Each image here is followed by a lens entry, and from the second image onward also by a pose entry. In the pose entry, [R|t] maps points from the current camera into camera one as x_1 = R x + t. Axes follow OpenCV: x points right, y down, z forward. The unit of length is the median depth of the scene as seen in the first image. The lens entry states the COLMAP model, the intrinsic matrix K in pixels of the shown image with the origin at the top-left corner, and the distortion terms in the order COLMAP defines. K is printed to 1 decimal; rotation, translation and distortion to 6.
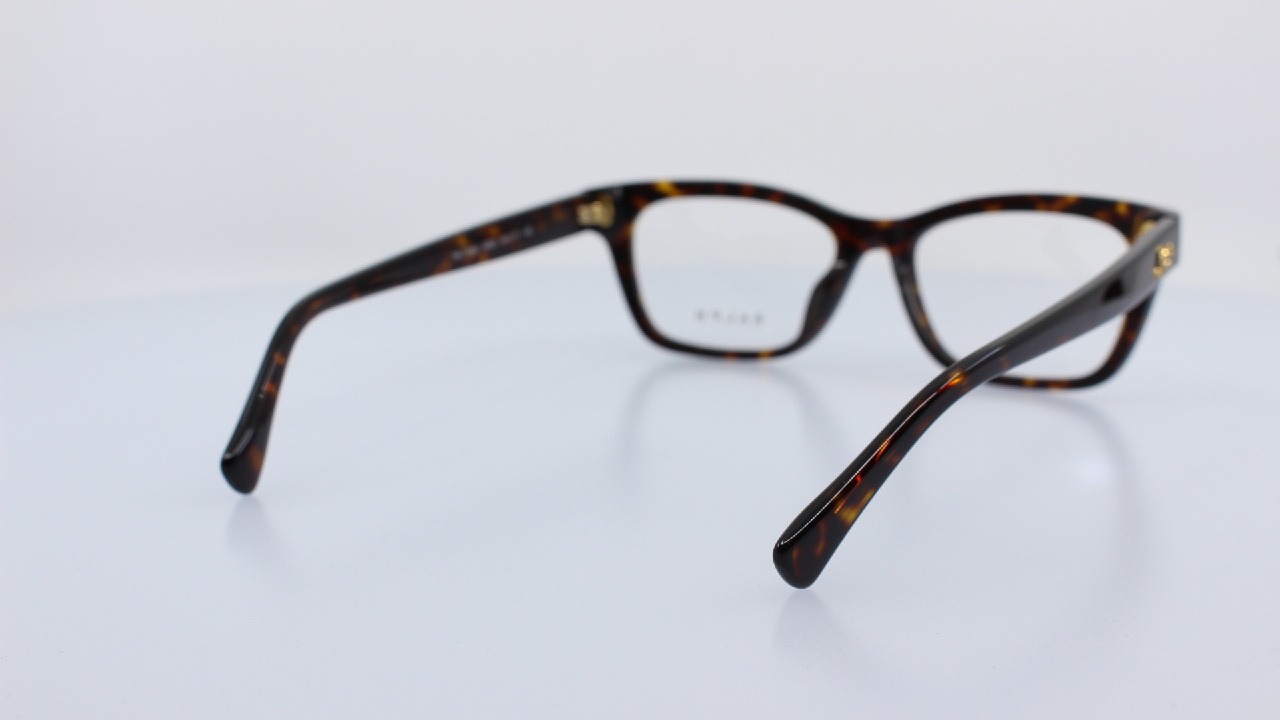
lens RADIAL K [[1686.6, 0, 640.0], [0, 1686.6, 360.0], [0, 0, 1]] dist [-0.111367, -0.056992]
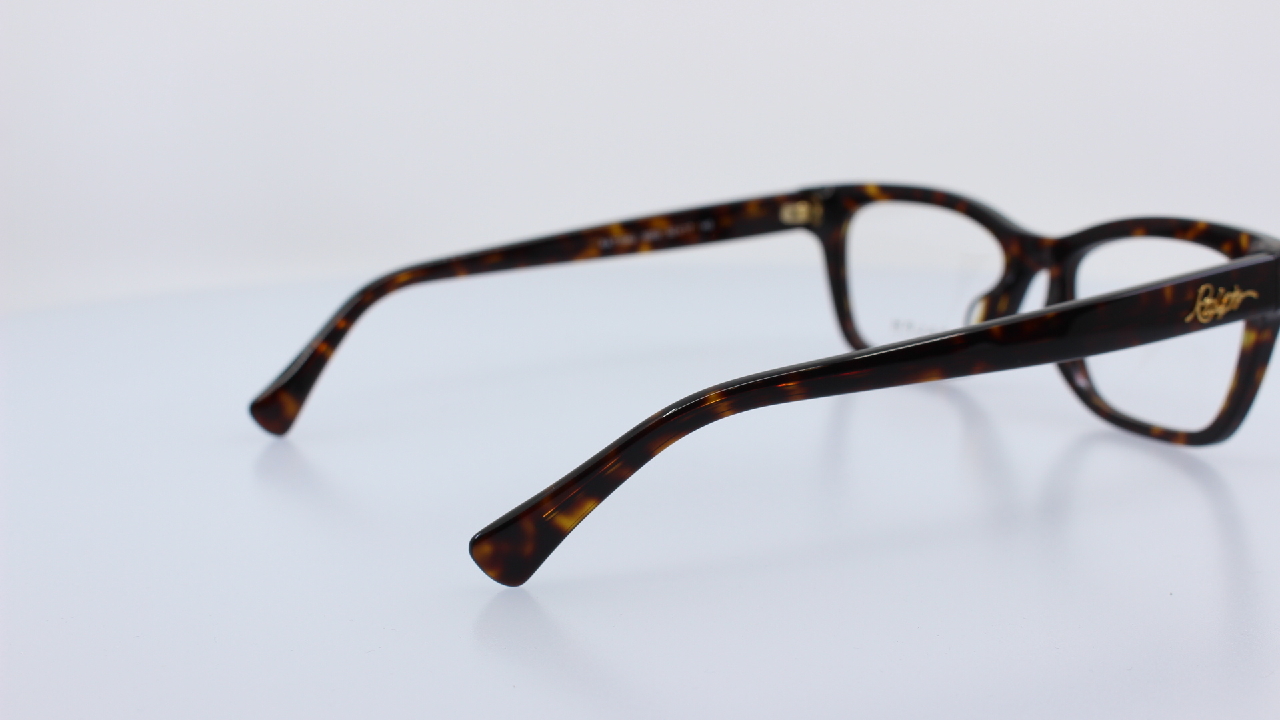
lens RADIAL K [[1686.6, 0, 640.0], [0, 1686.6, 360.0], [0, 0, 1]] dist [-0.111367, -0.056992]
pose [[0.866631, 0.100987, -0.488623, 0.398254], [-0.098046, 0.994678, 0.031680, -0.023803], [0.489221, 0.020453, 0.871920, 0.096408]]
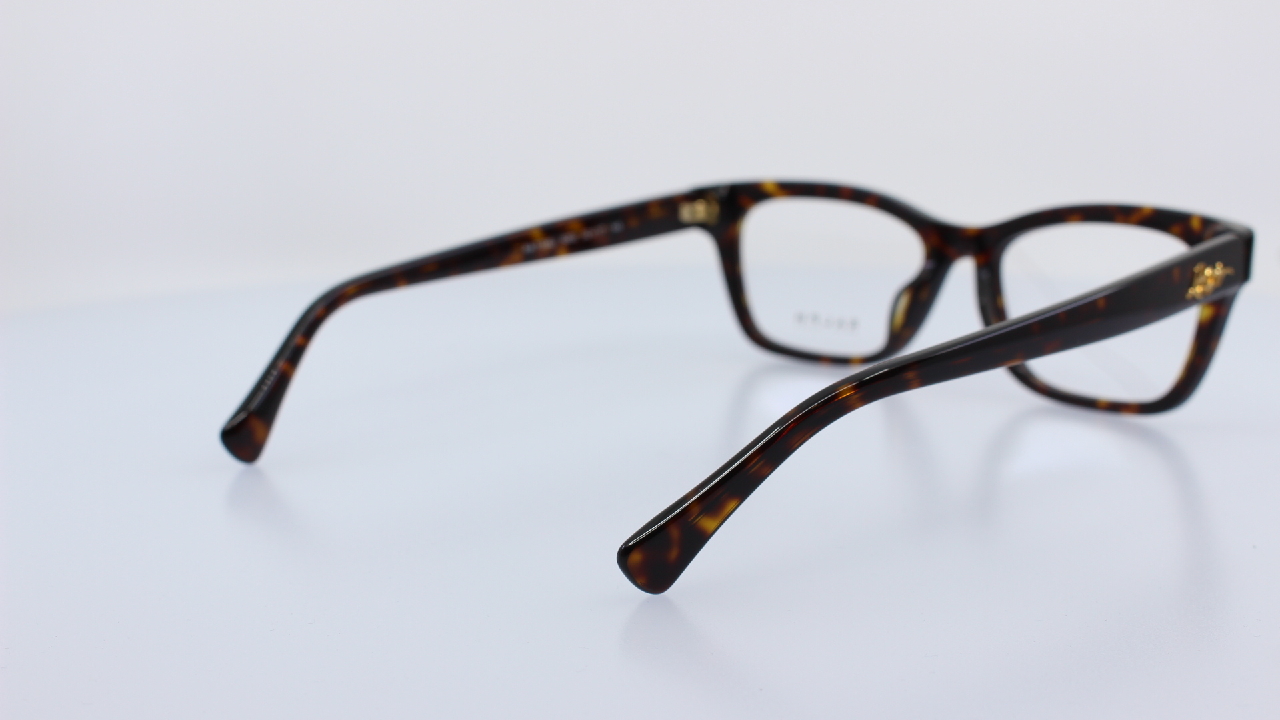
lens RADIAL K [[1686.6, 0, 640.0], [0, 1686.6, 360.0], [0, 0, 1]] dist [-0.111367, -0.056992]
pose [[0.965909, 0.051544, -0.253700, 0.206146], [-0.050935, 0.998662, 0.008972, -0.006302], [0.253823, 0.004256, 0.967241, 0.023369]]
